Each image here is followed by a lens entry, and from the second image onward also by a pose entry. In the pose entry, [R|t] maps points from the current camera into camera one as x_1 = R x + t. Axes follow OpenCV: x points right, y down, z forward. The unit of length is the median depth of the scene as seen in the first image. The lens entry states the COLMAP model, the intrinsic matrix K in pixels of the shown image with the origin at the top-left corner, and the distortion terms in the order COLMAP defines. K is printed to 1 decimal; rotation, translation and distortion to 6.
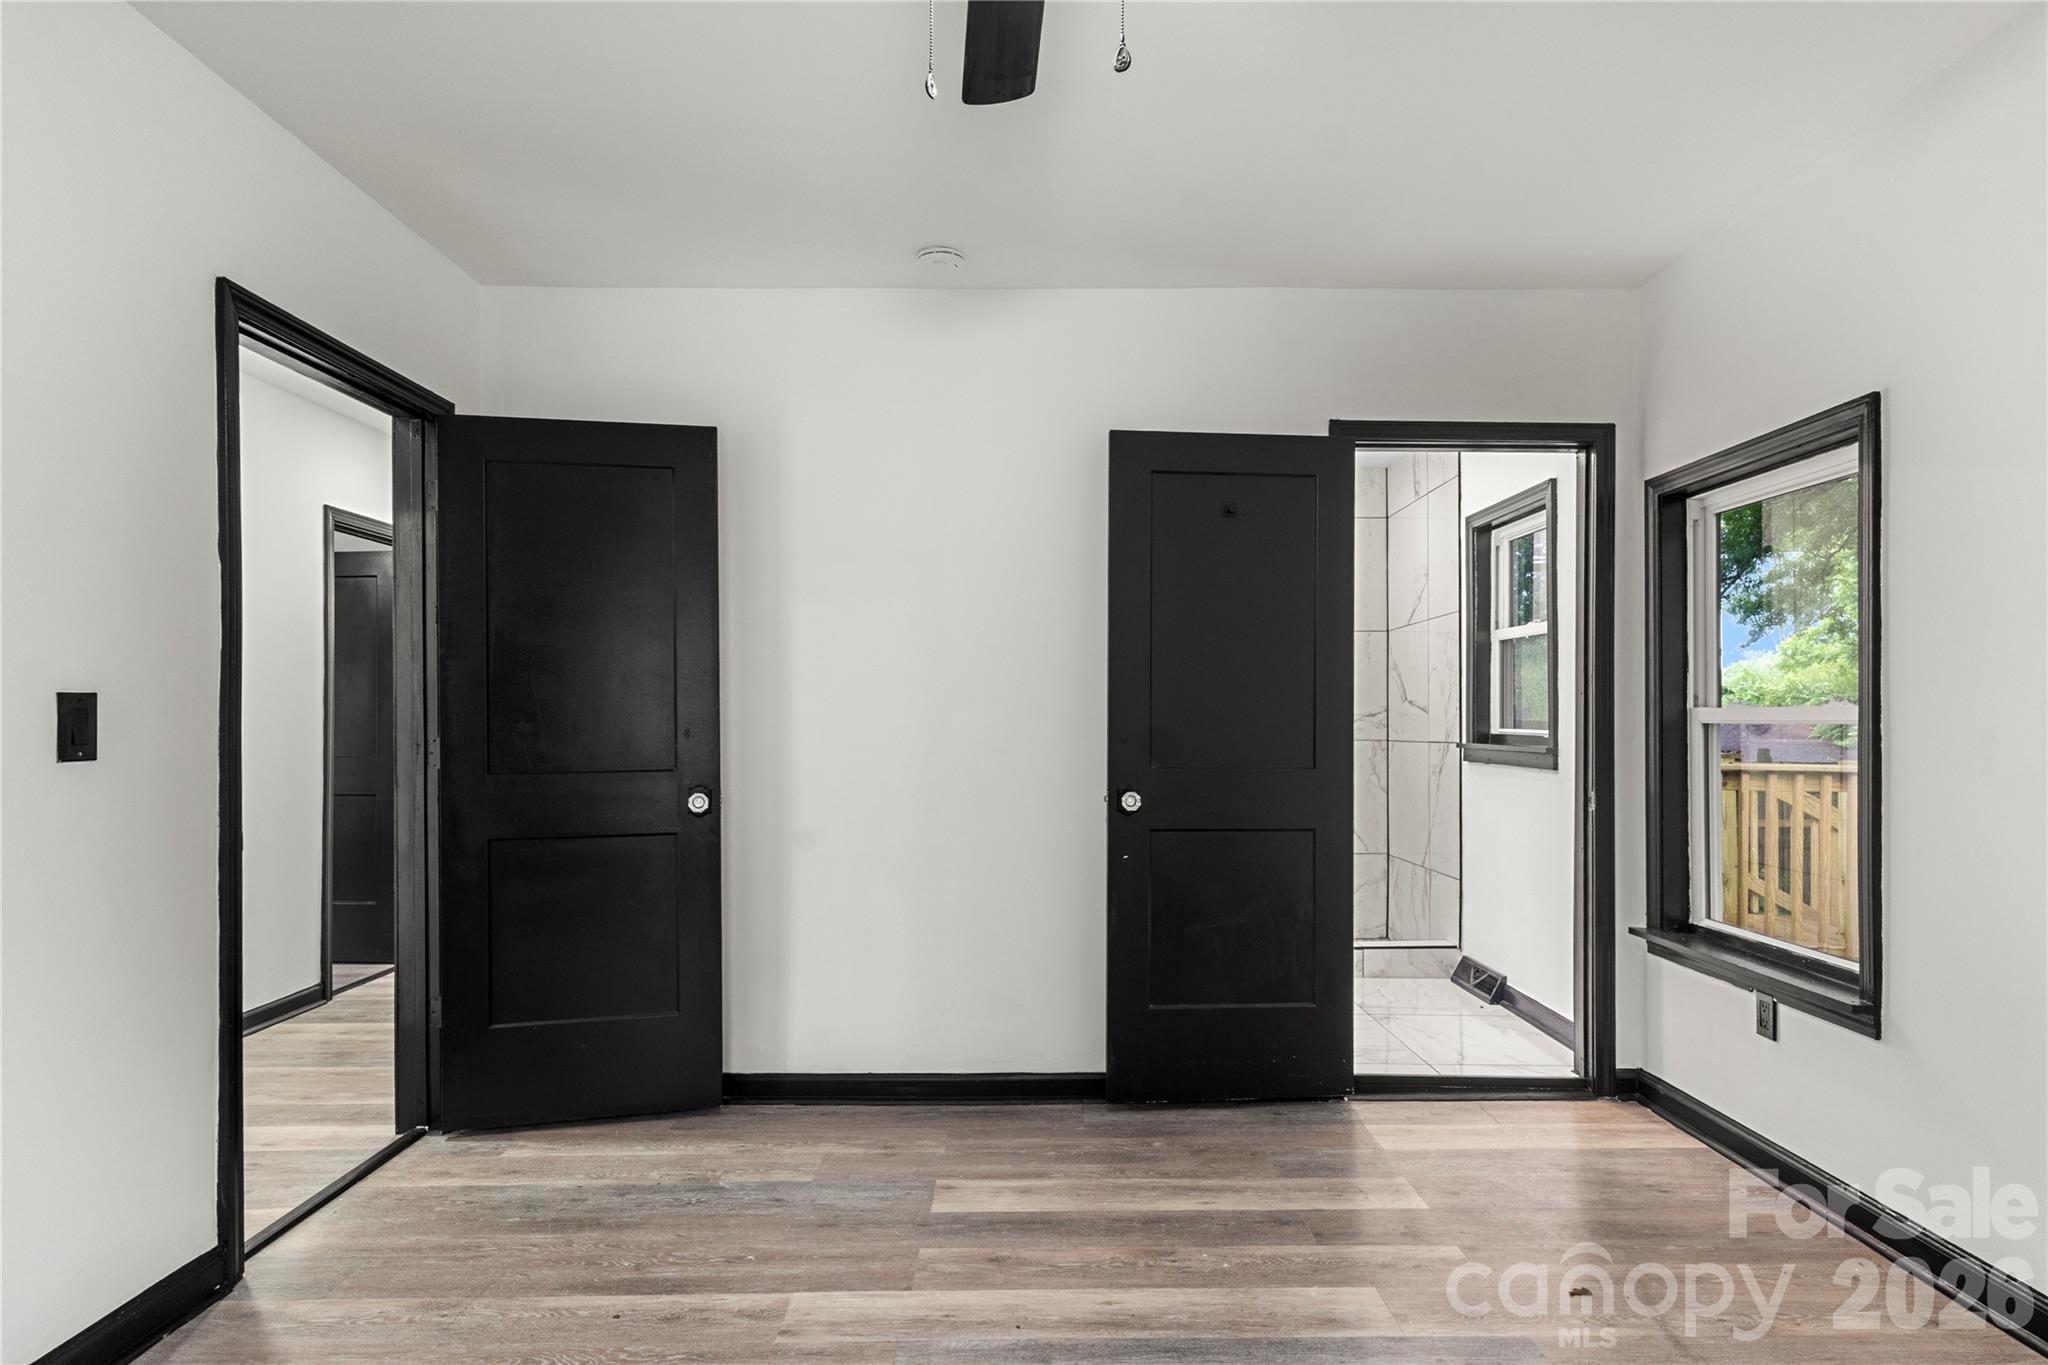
lens RADIAL K [[1080.9, 0, 1024.7], [0, 1080.9, 690.4], [0, 0, 1]] dist [0.021100, -0.003174]
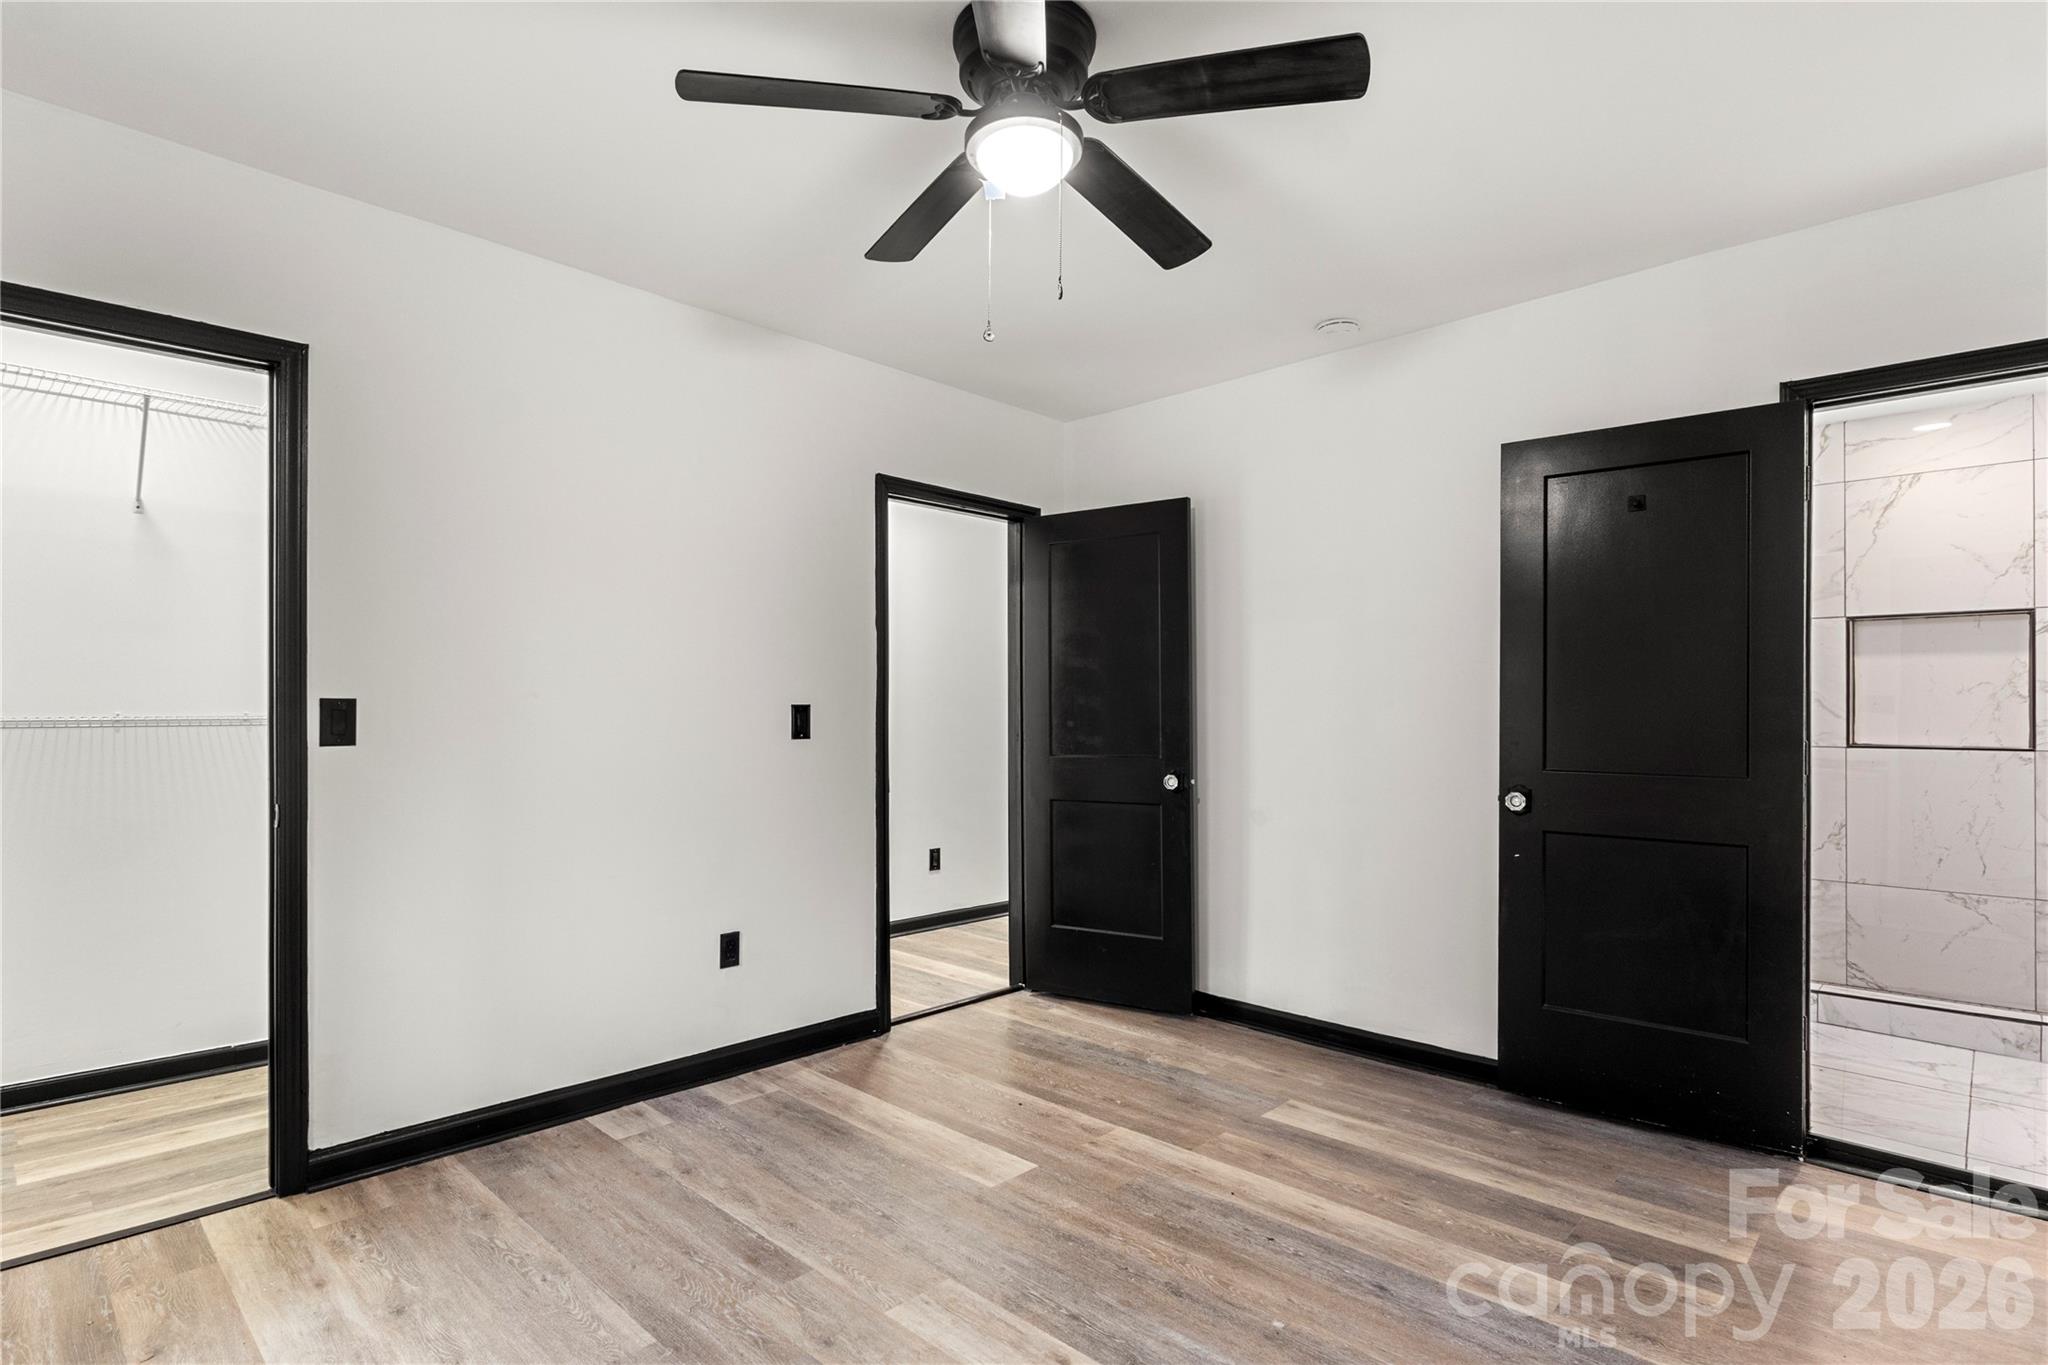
lens RADIAL K [[1027.6, 0, 1026.7], [0, 1027.6, 677.6], [0, 0, 1]] dist [0.005177, 0.001139]
pose [[0.714786, -0.022667, -0.698976, 0.518999], [0.014209, 0.999739, -0.017889, -0.005391], [0.699199, 0.002855, 0.714921, -0.032505]]
